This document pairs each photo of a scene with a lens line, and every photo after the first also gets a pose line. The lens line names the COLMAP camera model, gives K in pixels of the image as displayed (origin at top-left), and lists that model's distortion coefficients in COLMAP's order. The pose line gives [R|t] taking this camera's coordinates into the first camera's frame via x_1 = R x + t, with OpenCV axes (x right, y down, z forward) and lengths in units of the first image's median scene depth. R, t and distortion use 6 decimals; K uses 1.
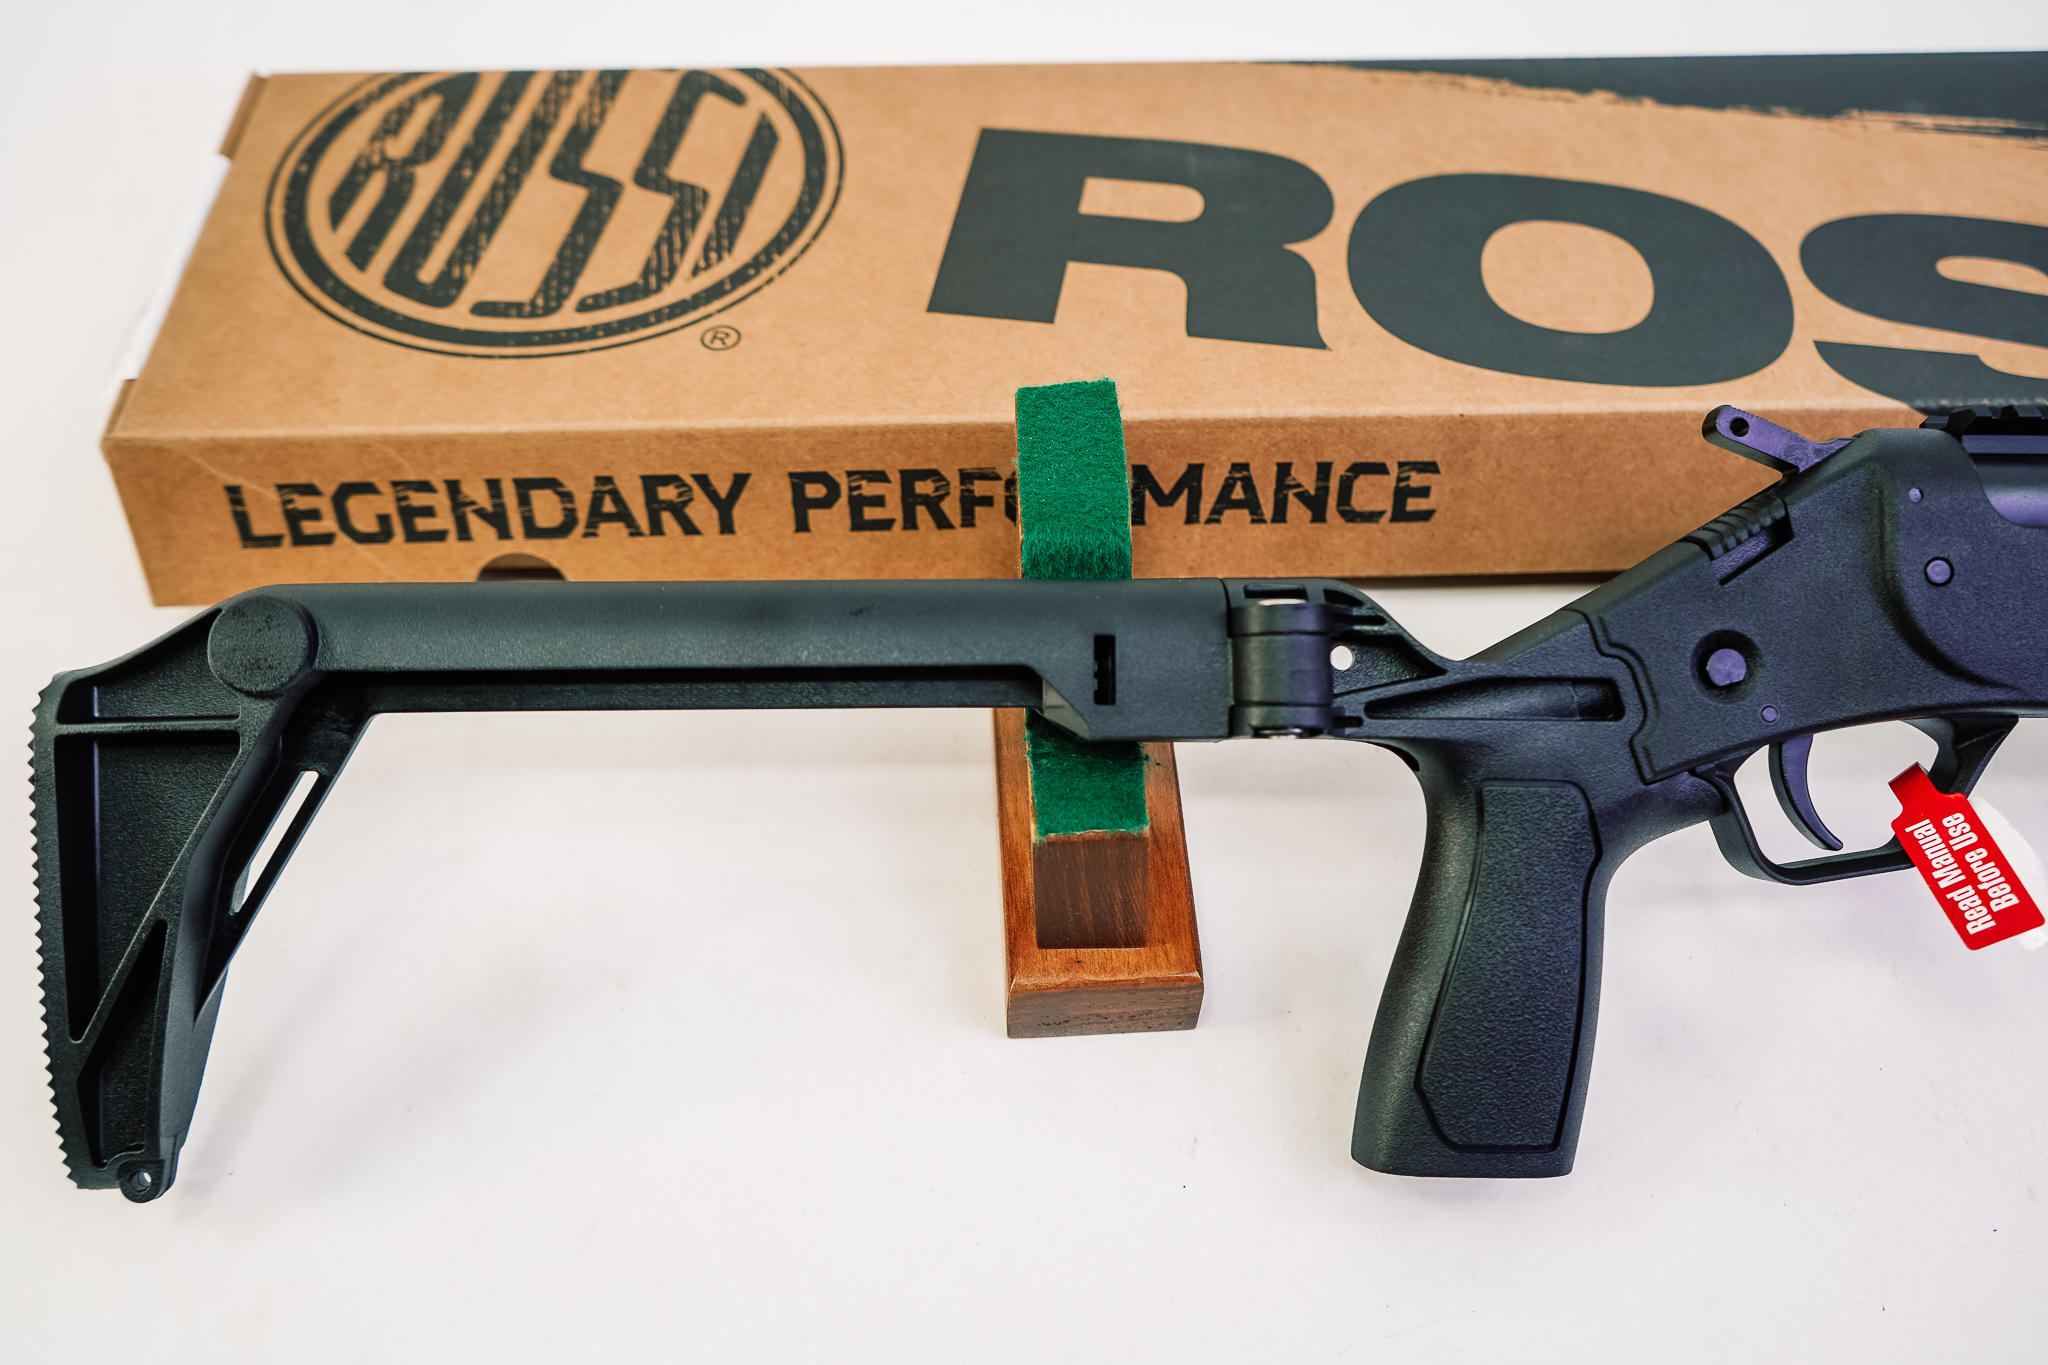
lens RADIAL K [[1632.9, 0, 1020.5], [0, 1632.9, 698.9], [0, 0, 1]] dist [-0.013428, 0.014499]
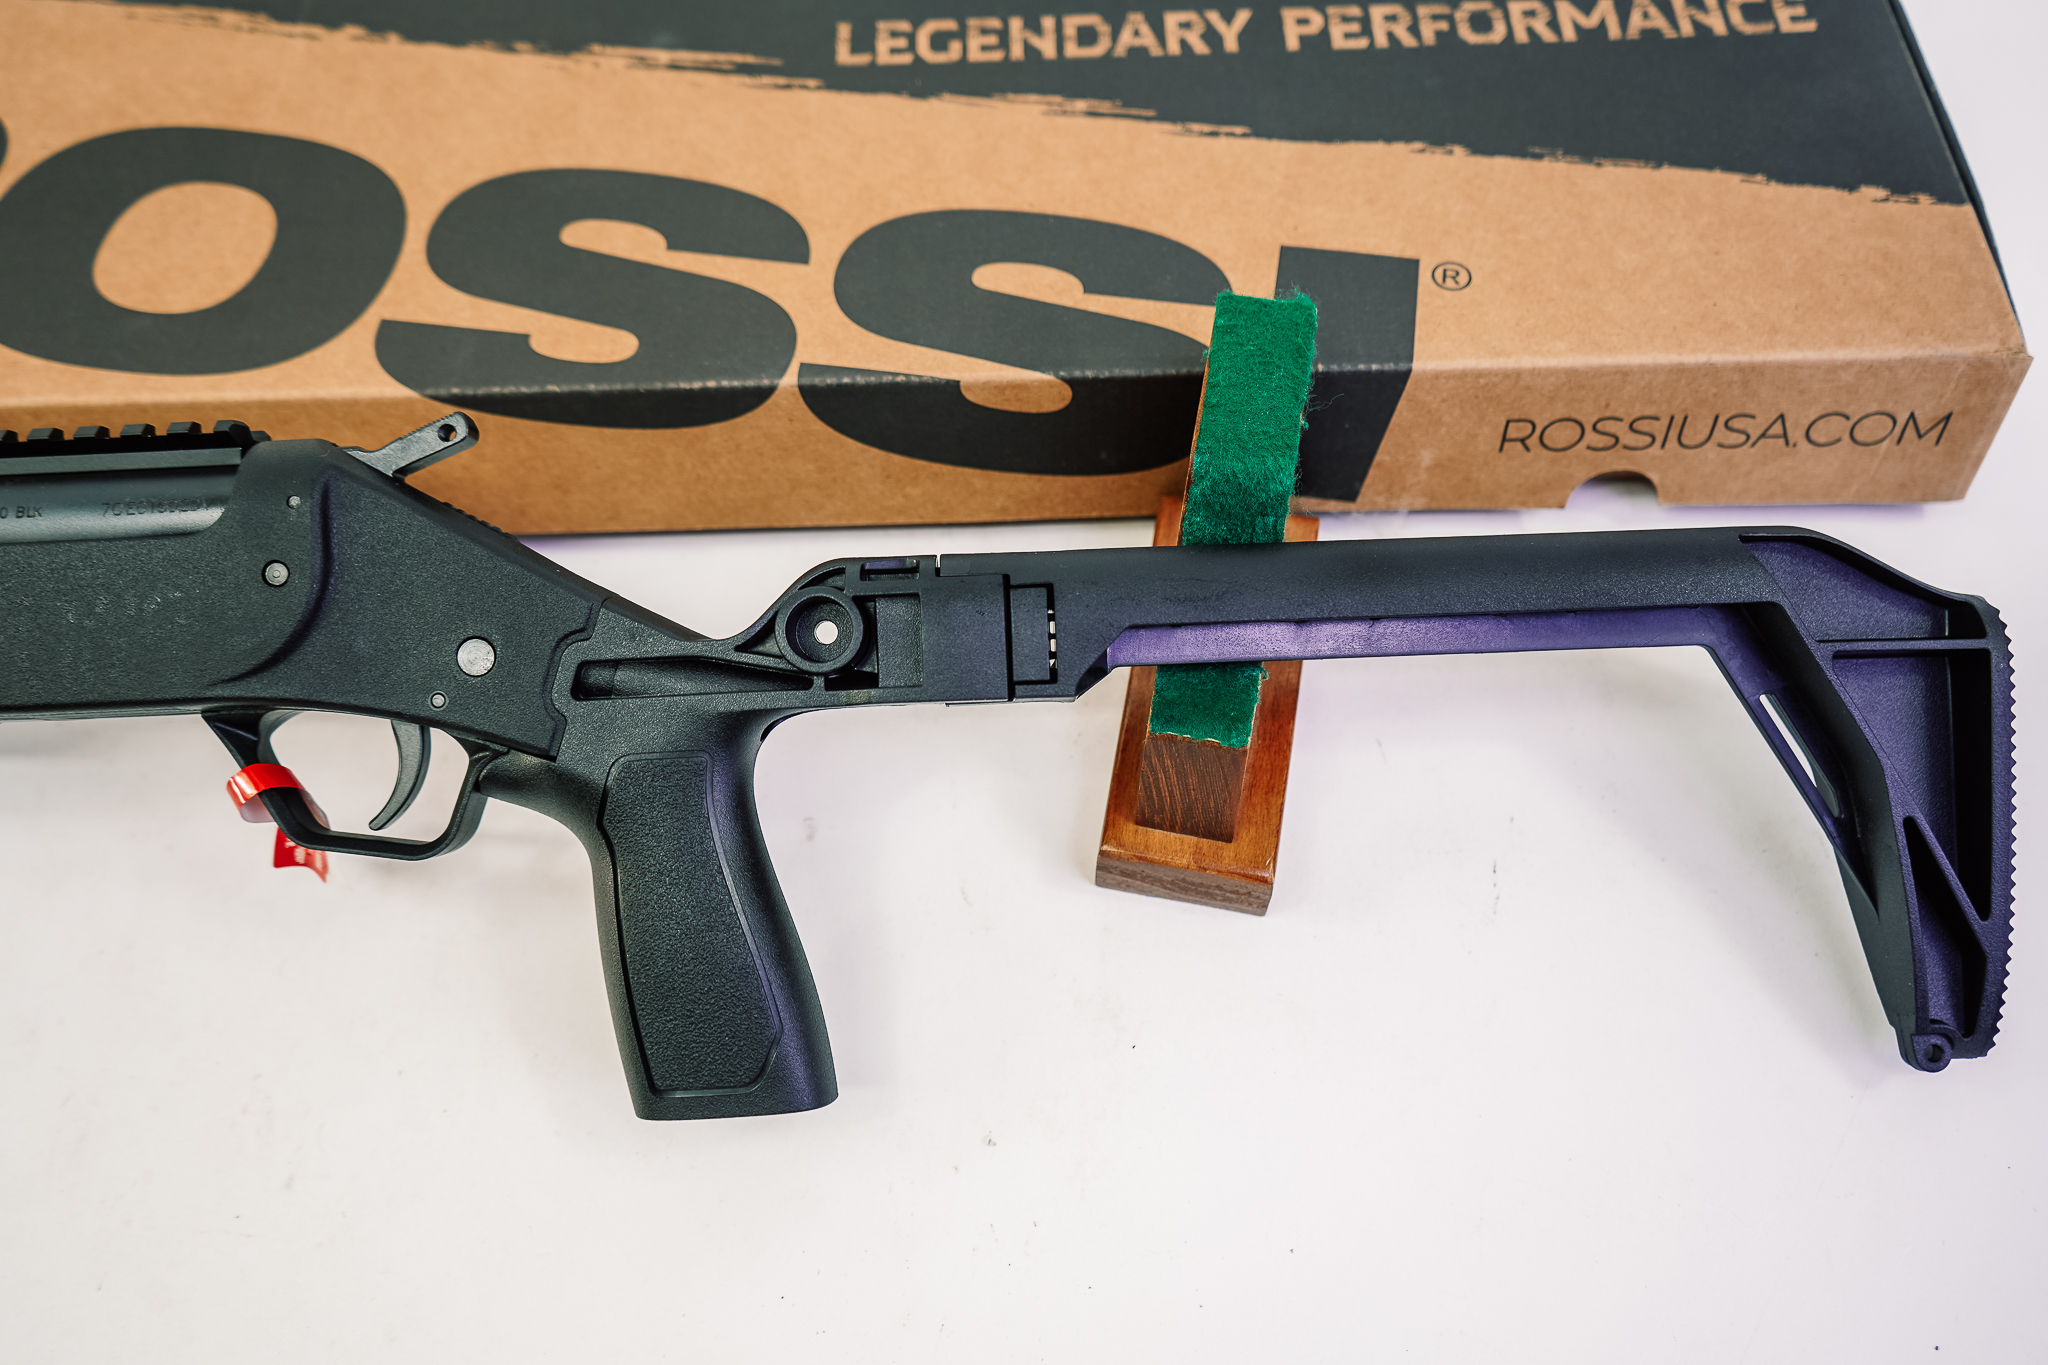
lens RADIAL K [[1632.9, 0, 1018.4], [0, 1632.9, 687.5], [0, 0, 1]] dist [-0.013428, 0.014499]
pose [[0.999656, -0.000408, -0.026207, 0.877027], [0.004295, 0.988914, 0.148427, -0.137771], [0.025856, -0.148489, 0.988576, -0.019421]]
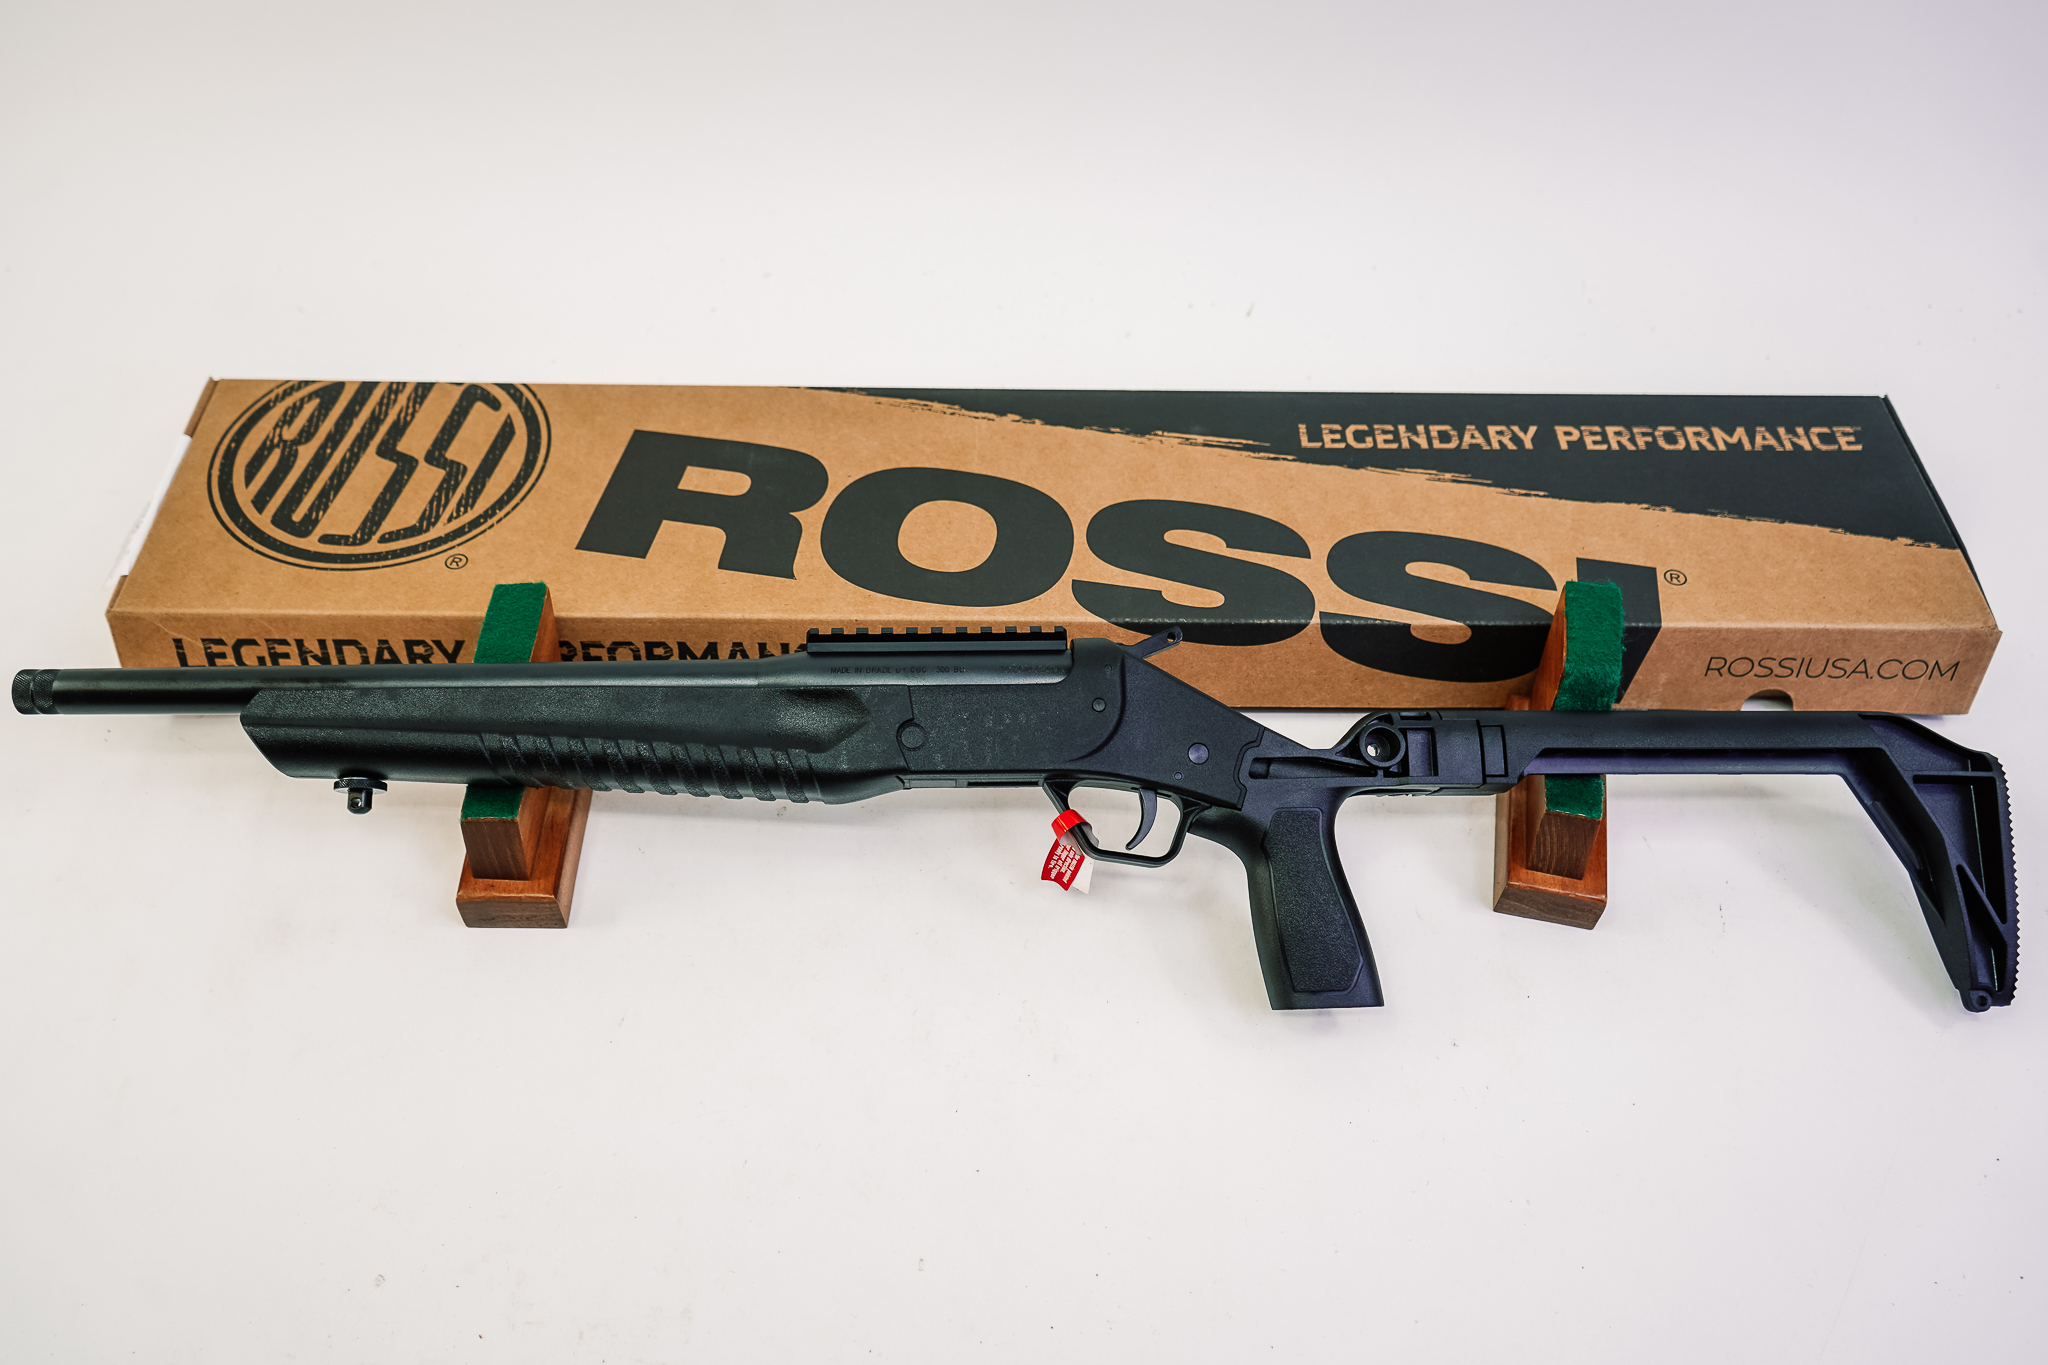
lens RADIAL K [[1632.9, 0, 1022.2], [0, 1632.9, 685.5], [0, 0, 1]] dist [-0.013428, 0.014499]
pose [[0.999585, 0.028446, -0.004505, 0.428581], [-0.028602, 0.998812, -0.039444, -0.032673], [0.003377, 0.039557, 0.999212, -0.740634]]
